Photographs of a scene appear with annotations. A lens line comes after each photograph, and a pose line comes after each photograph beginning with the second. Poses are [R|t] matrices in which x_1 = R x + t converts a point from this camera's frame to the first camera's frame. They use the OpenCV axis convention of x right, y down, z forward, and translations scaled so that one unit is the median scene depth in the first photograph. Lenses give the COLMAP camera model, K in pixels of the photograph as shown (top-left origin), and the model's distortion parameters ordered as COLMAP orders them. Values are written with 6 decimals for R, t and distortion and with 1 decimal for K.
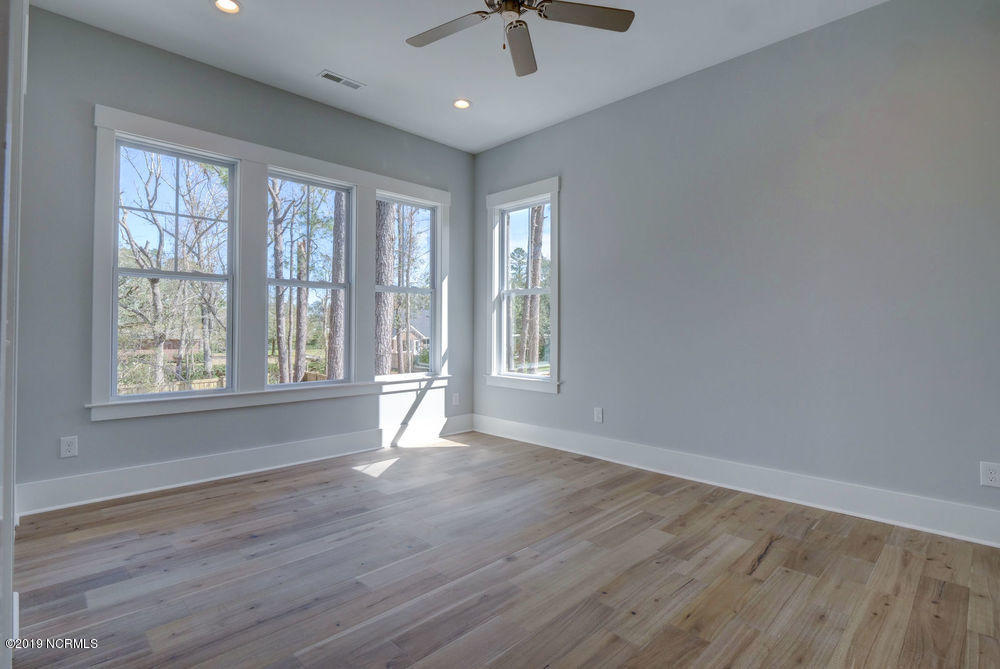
lens RADIAL K [[485.2, 0, 500.0], [0, 485.2, 329.4], [0, 0, 1]] dist [-0.023581, -0.000272]
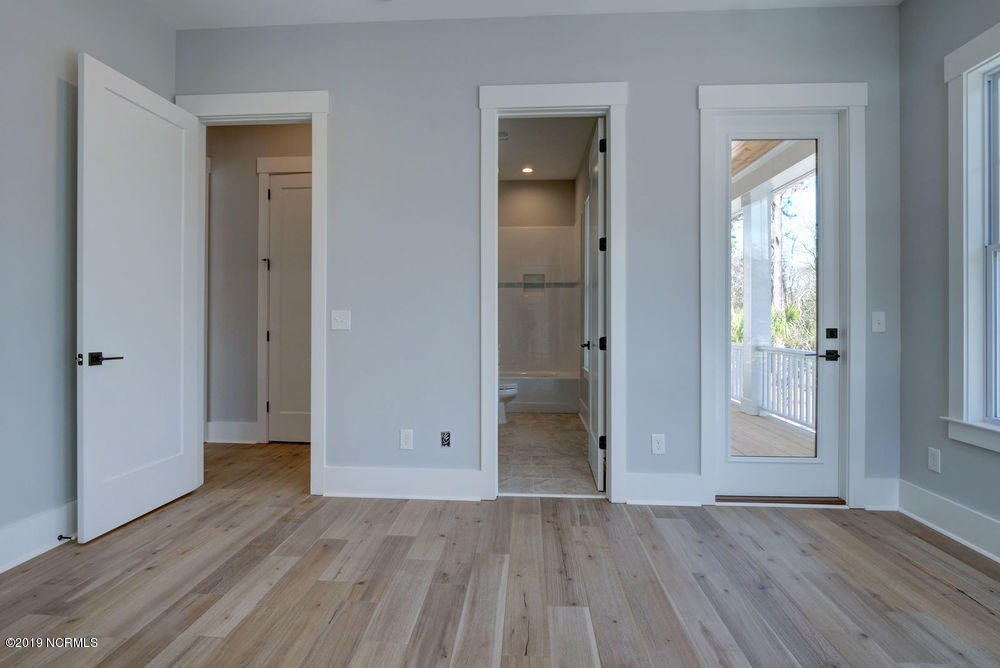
lens RADIAL K [[485.2, 0, 500.4], [0, 485.2, 326.7], [0, 0, 1]] dist [-0.023581, -0.000272]
pose [[-0.755721, -0.004514, -0.654878, 0.354898], [-0.009689, 0.999944, 0.004288, 0.001185], [0.654822, 0.009586, -0.755722, 1.391056]]
